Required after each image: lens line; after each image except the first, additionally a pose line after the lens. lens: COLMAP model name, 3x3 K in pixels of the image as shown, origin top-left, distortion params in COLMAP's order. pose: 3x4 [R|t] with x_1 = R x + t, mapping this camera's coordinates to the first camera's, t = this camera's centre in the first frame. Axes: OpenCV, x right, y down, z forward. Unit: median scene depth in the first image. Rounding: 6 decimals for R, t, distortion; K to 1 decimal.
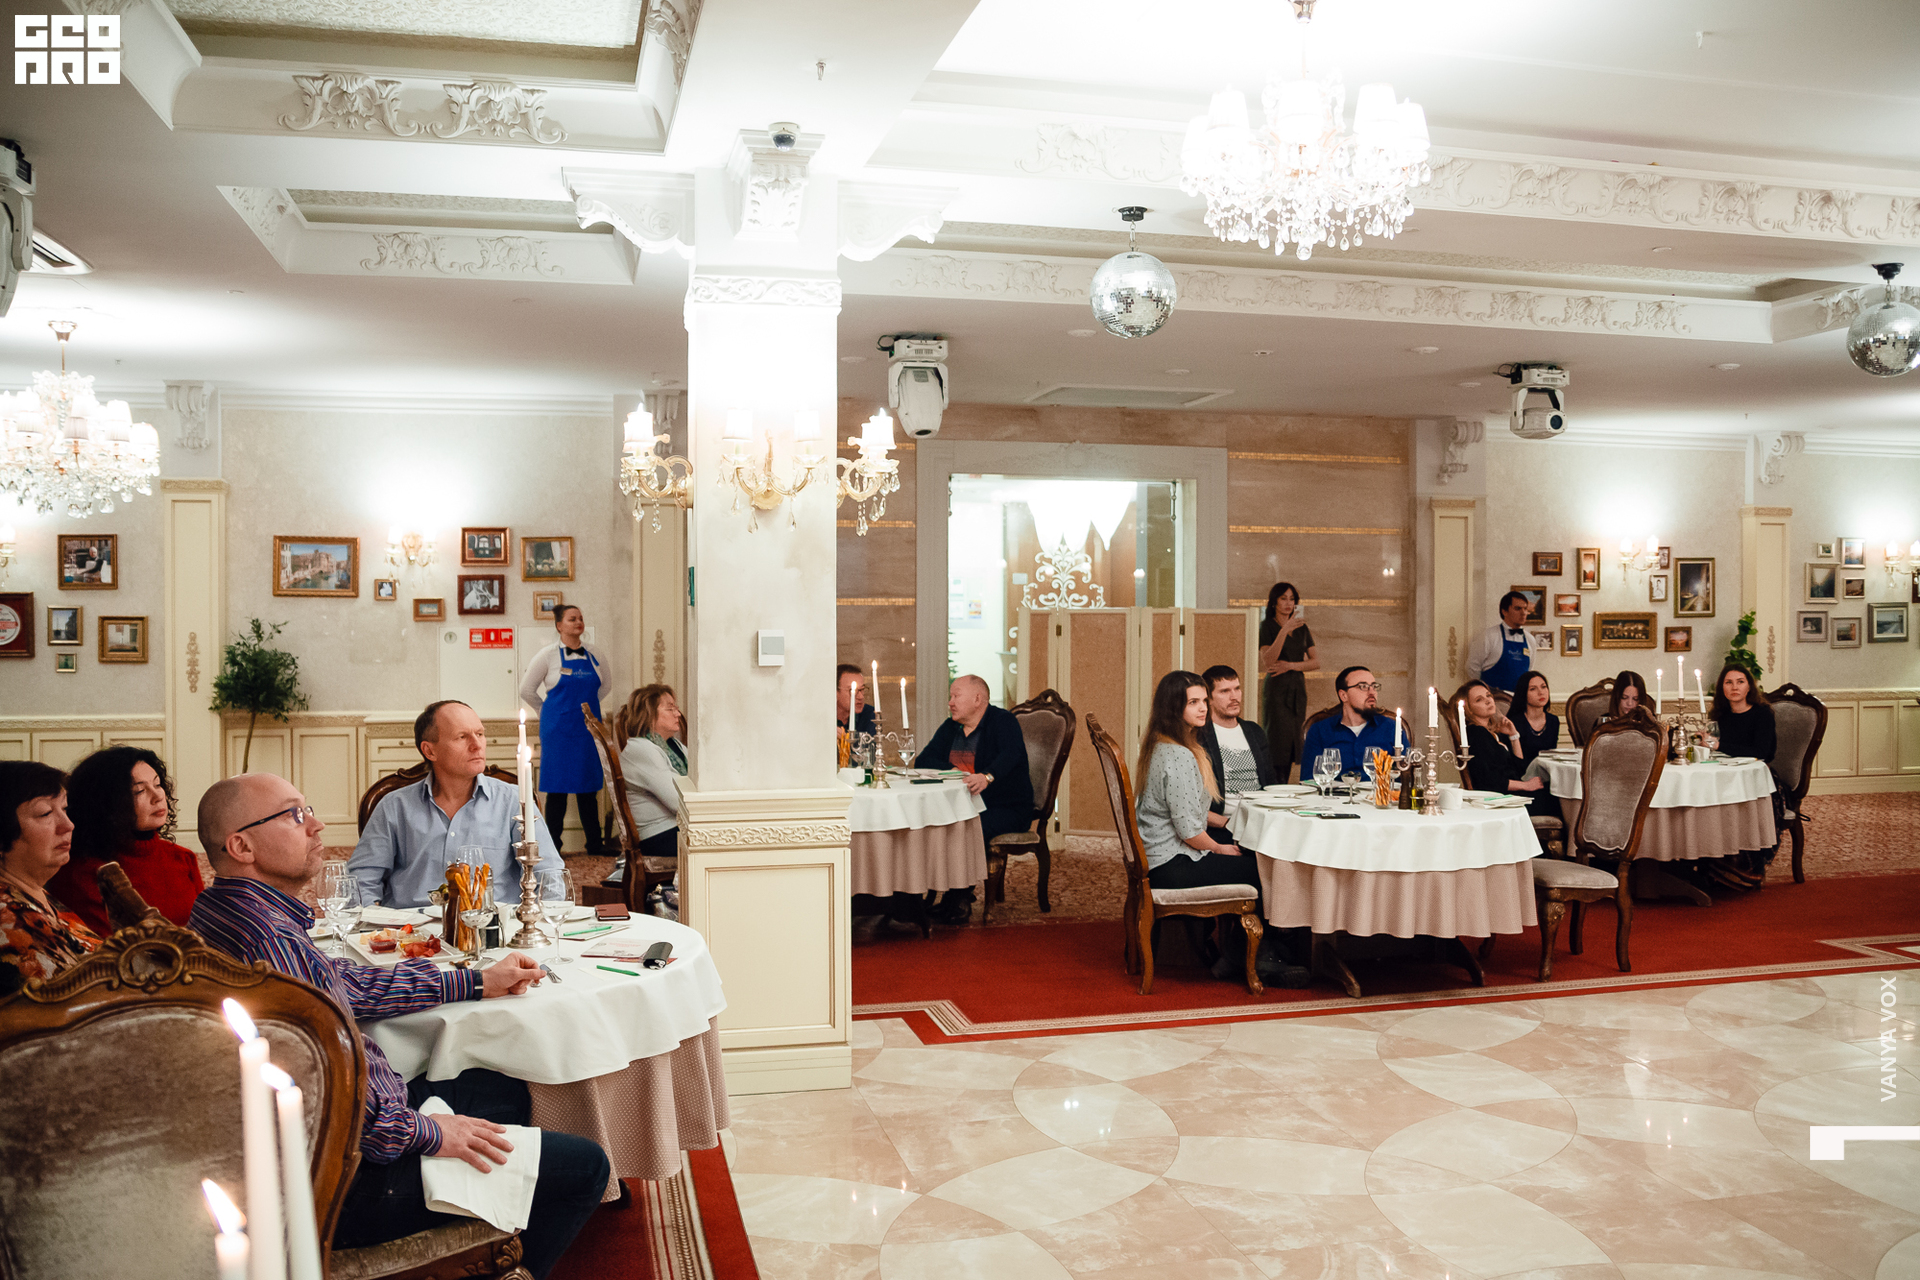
lens RADIAL K [[1612.4, 0, 890.1], [0, 1612.4, 651.4], [0, 0, 1]] dist [-0.102659, 0.087609]
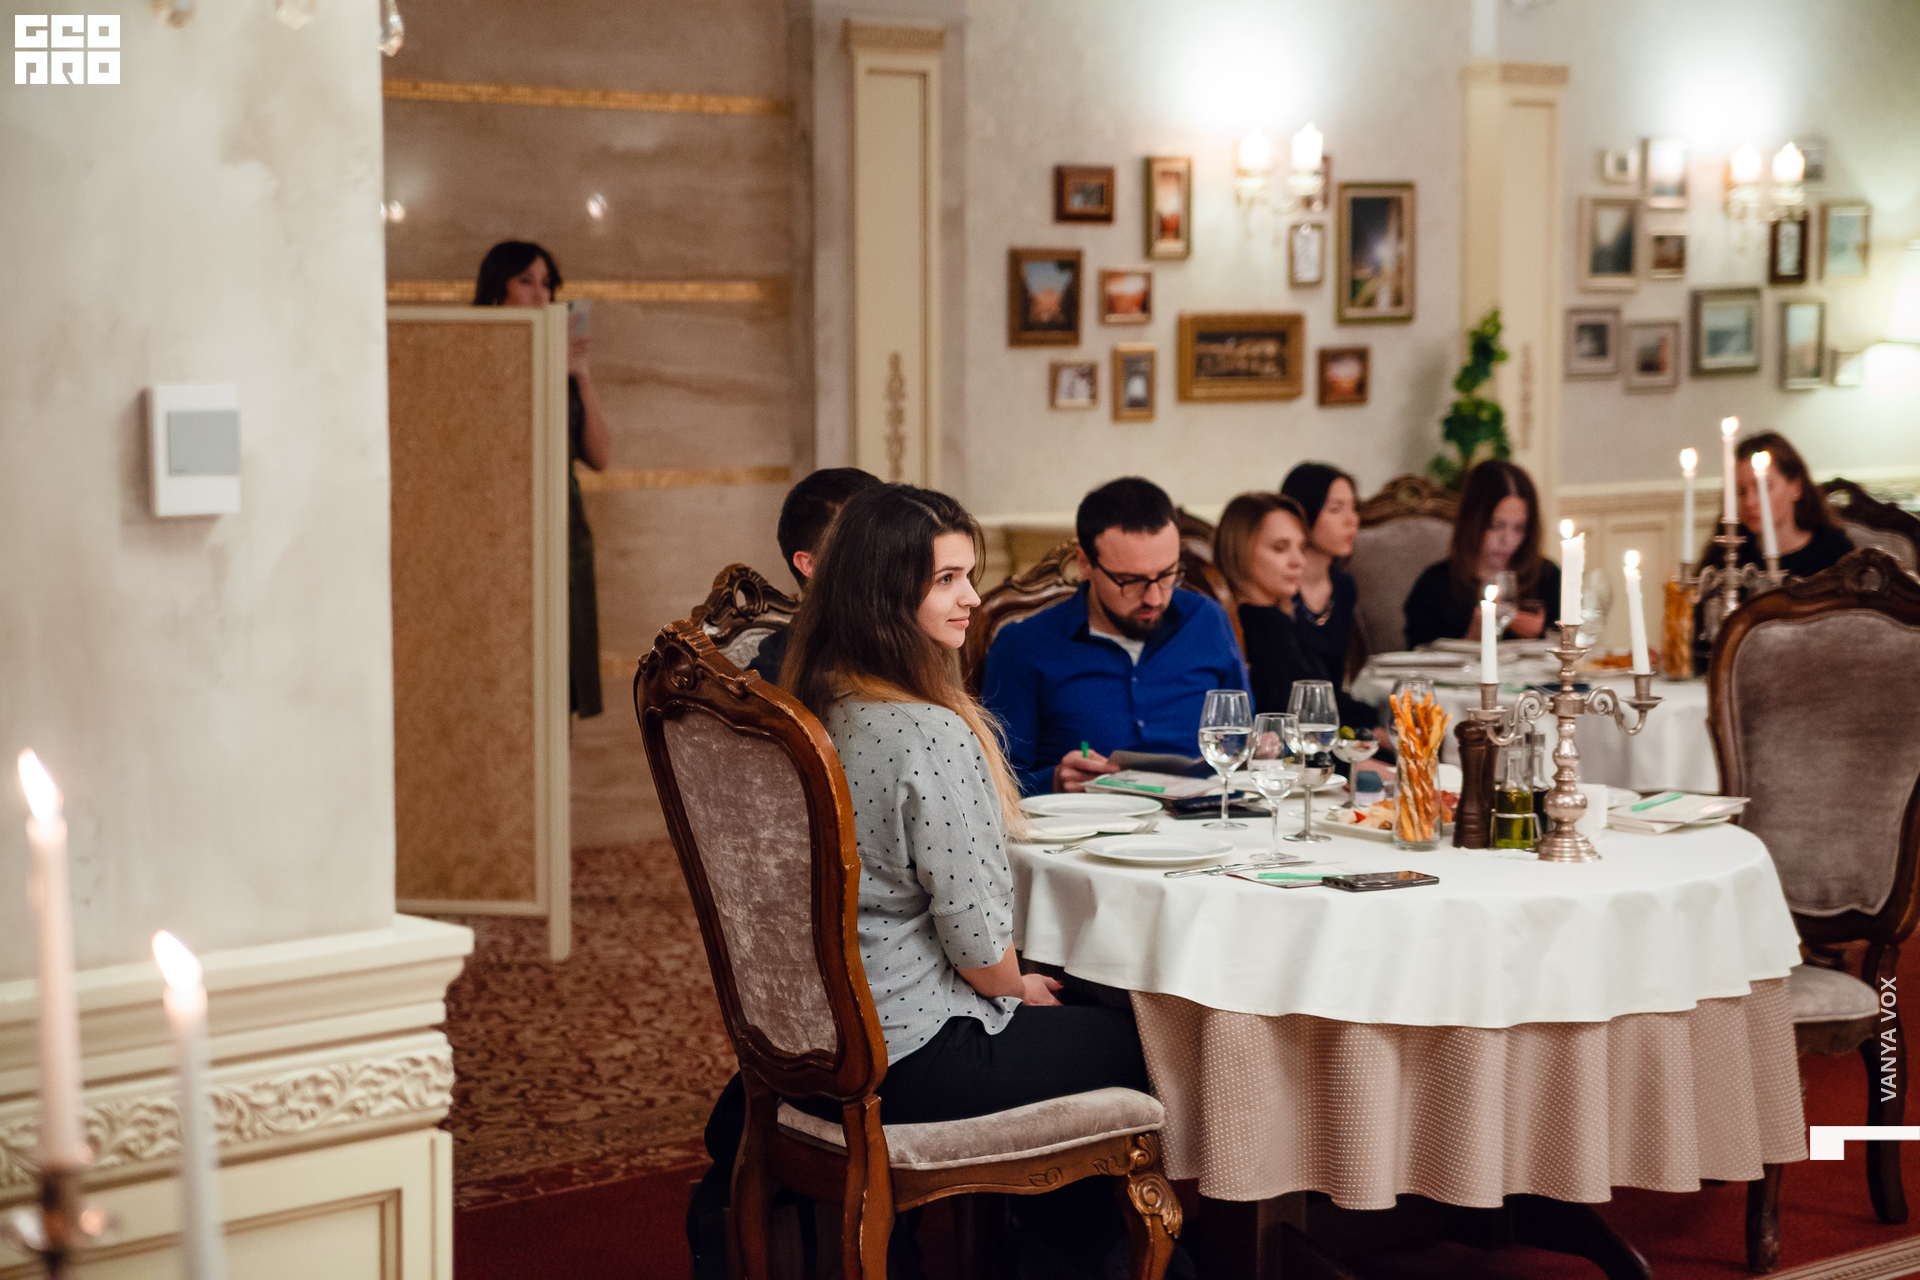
lens RADIAL K [[3952.8, 0, 949.8], [0, 3952.8, 633.4], [0, 0, 1]] dist [0.218699, 0.000000]
pose [[0.864842, -0.043279, 0.500174, -0.148791], [0.015620, 0.998115, 0.059356, -0.004495], [-0.501800, -0.043521, 0.863888, 0.162225]]
